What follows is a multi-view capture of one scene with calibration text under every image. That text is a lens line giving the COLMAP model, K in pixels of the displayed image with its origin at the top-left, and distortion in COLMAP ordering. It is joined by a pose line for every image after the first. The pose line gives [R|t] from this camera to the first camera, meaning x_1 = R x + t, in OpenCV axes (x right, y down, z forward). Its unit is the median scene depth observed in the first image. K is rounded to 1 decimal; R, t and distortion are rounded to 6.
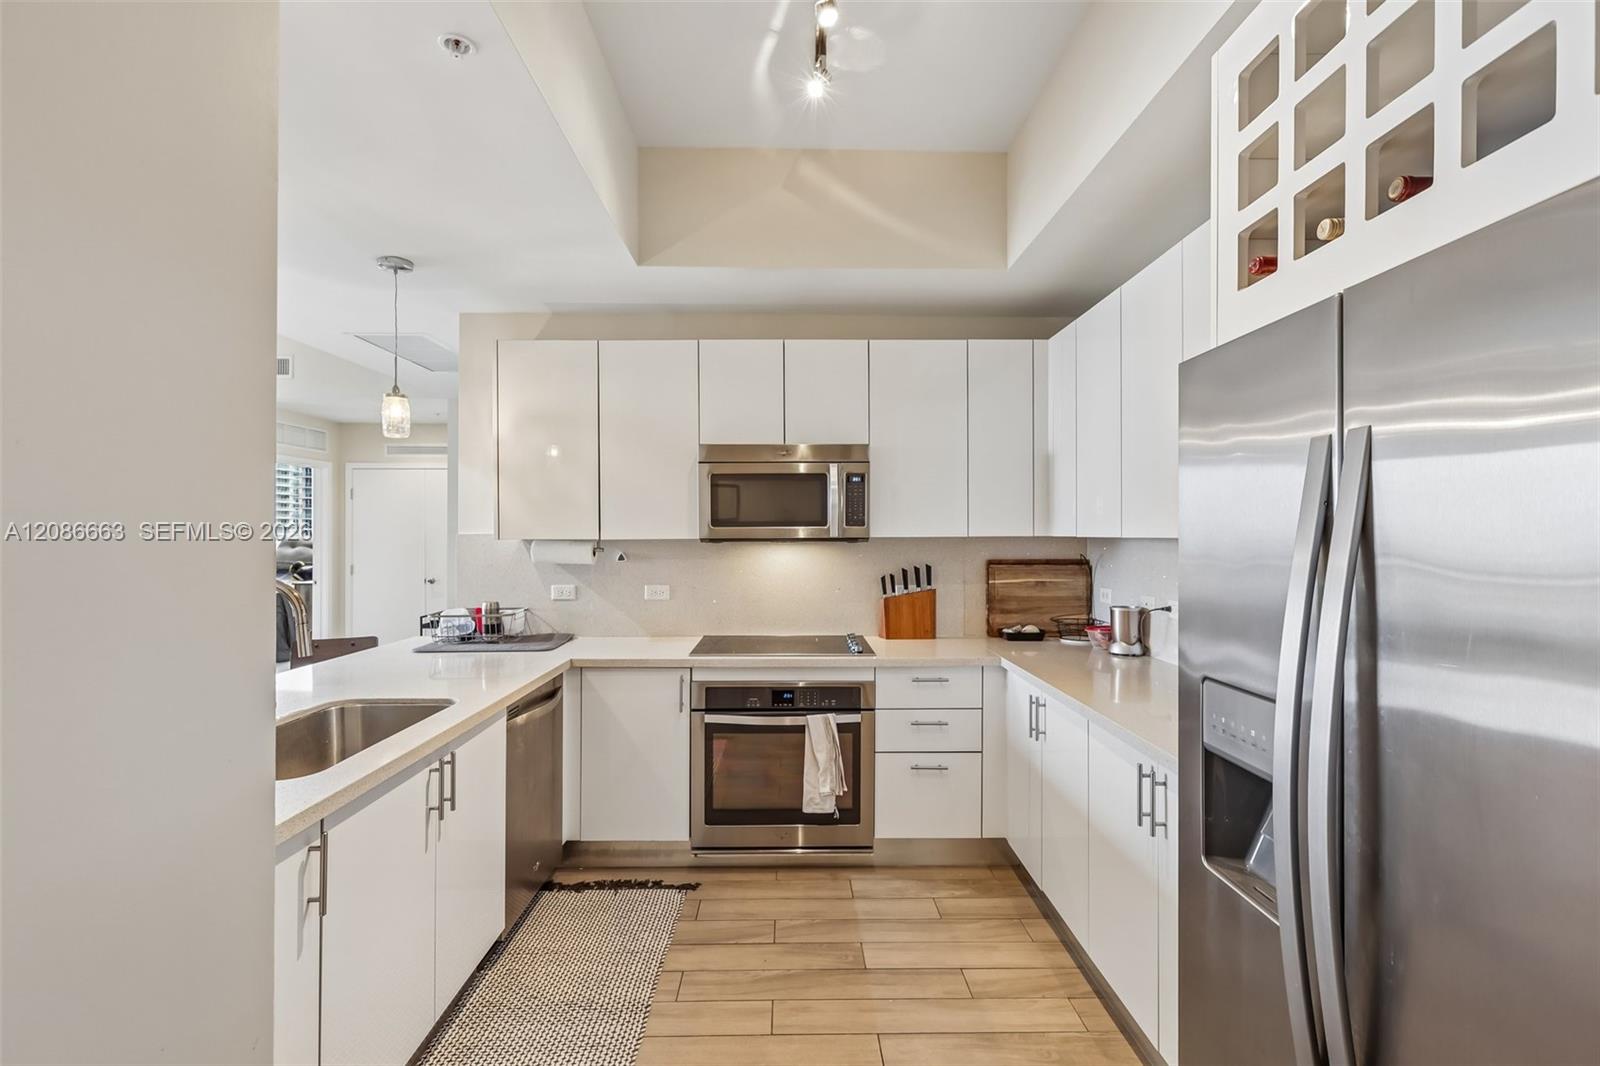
lens RADIAL K [[721.2, 0, 799.1], [0, 721.2, 528.8], [0, 0, 1]] dist [-0.002031, 0.000078]
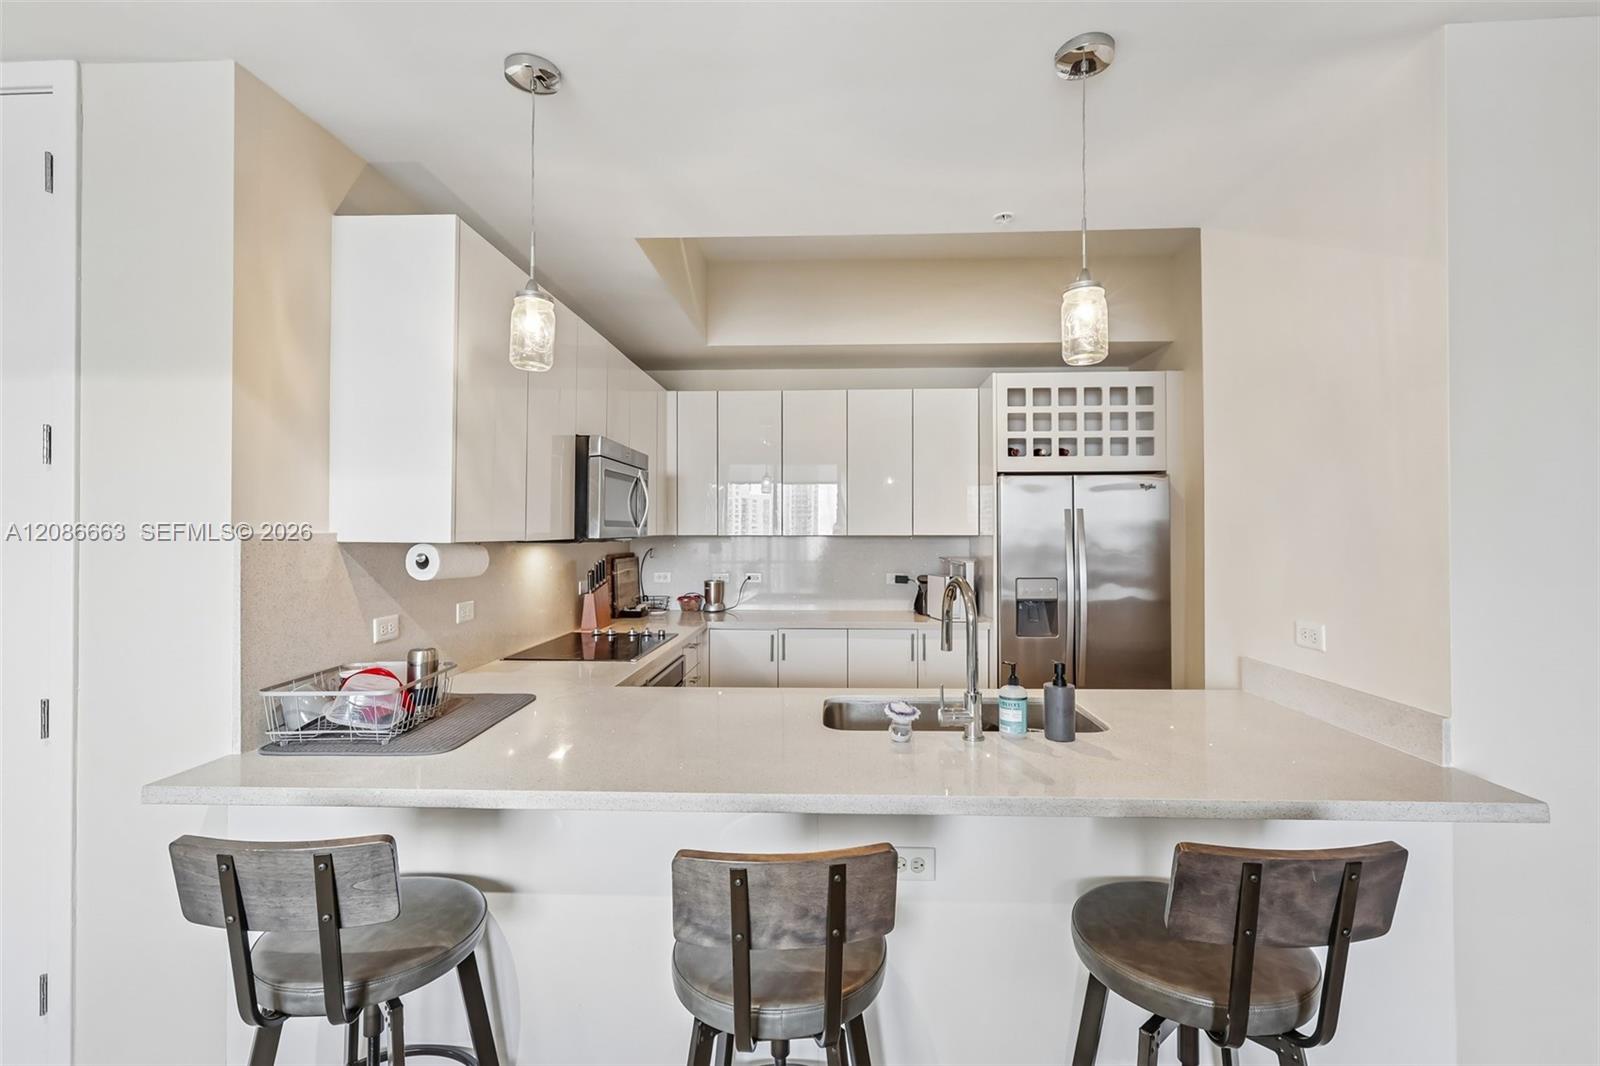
lens RADIAL K [[717.6, 0, 803.5], [0, 717.6, 529.8], [0, 0, 1]] dist [0.000960, 0.000816]
pose [[0.057699, 0.005456, 0.998319, -1.104396], [-0.006164, 0.999968, -0.005109, 0.005716], [-0.998315, -0.005859, 0.057731, 0.732205]]
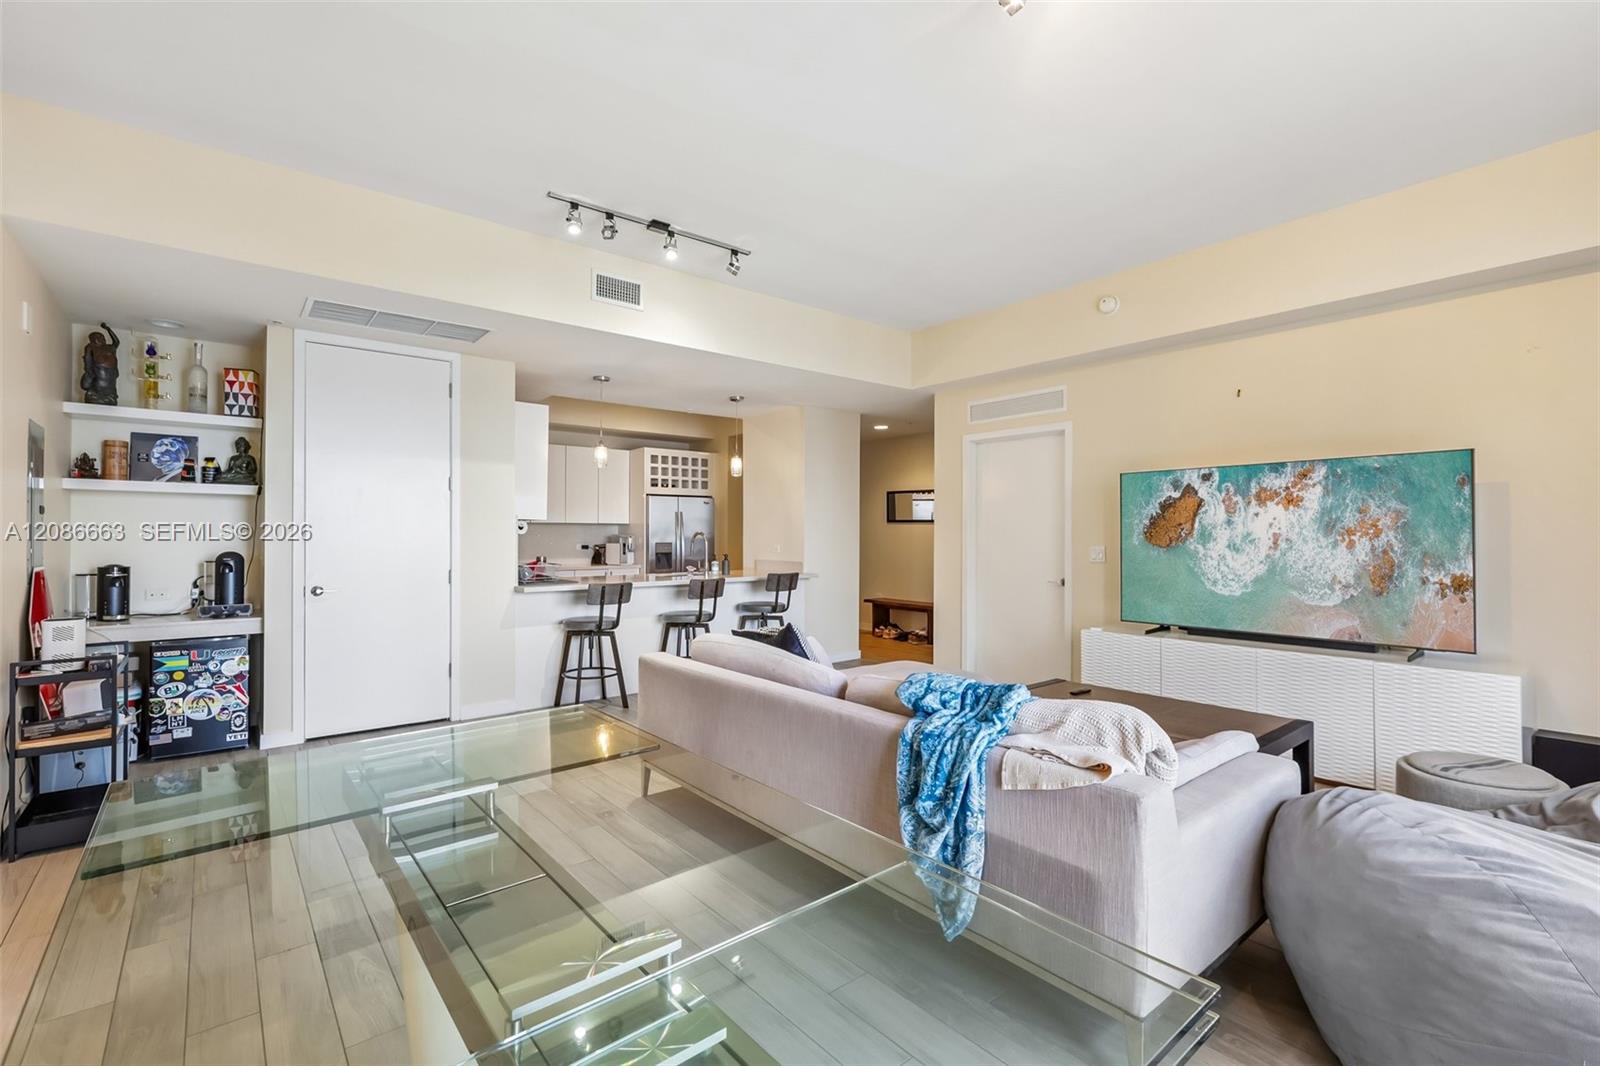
lens RADIAL K [[711.1, 0, 807.3], [0, 711.1, 534.0], [0, 0, 1]] dist [-0.002177, 0.000943]
pose [[-0.636194, -0.003668, 0.771521, -2.360682], [-0.008704, 0.999959, -0.002424, 0.051542], [-0.771480, -0.008258, -0.636200, 1.766539]]
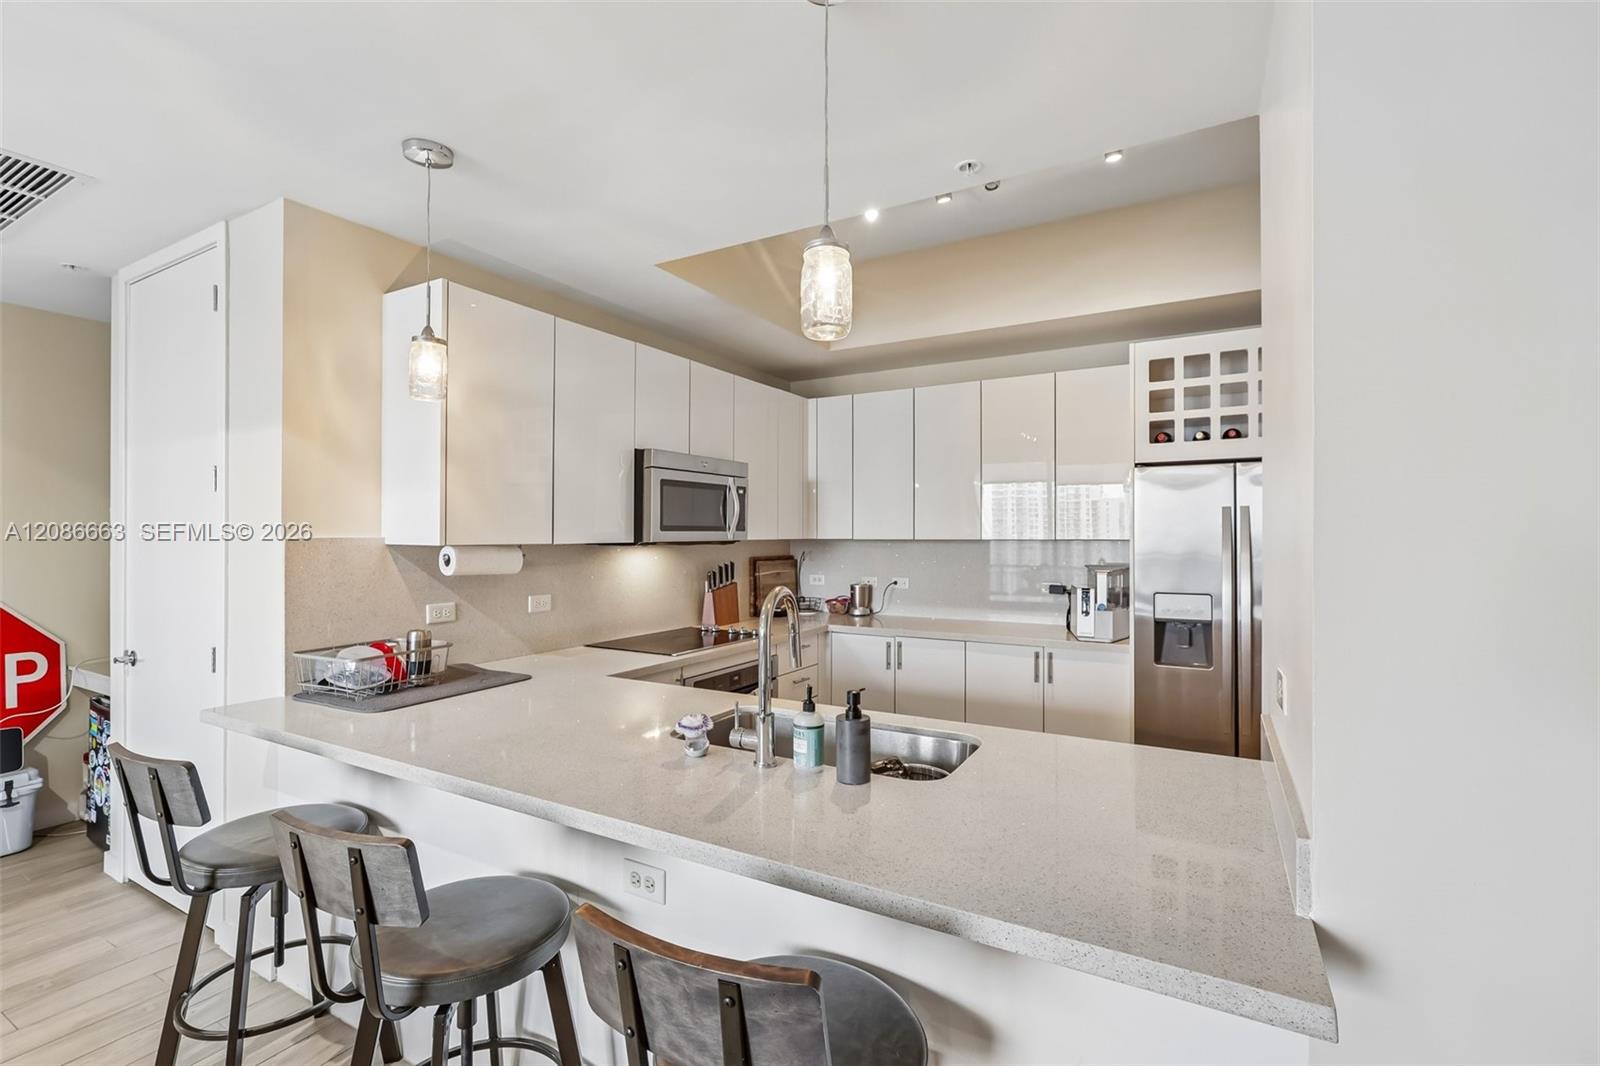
lens RADIAL K [[711.1, 0, 807.3], [0, 711.1, 534.0], [0, 0, 1]] dist [-0.002177, 0.000943]
pose [[0.505203, 0.003745, 0.862992, -0.946771], [-0.005947, 0.999982, -0.000858, 0.001652], [-0.862980, -0.004699, 0.505216, 0.329840]]
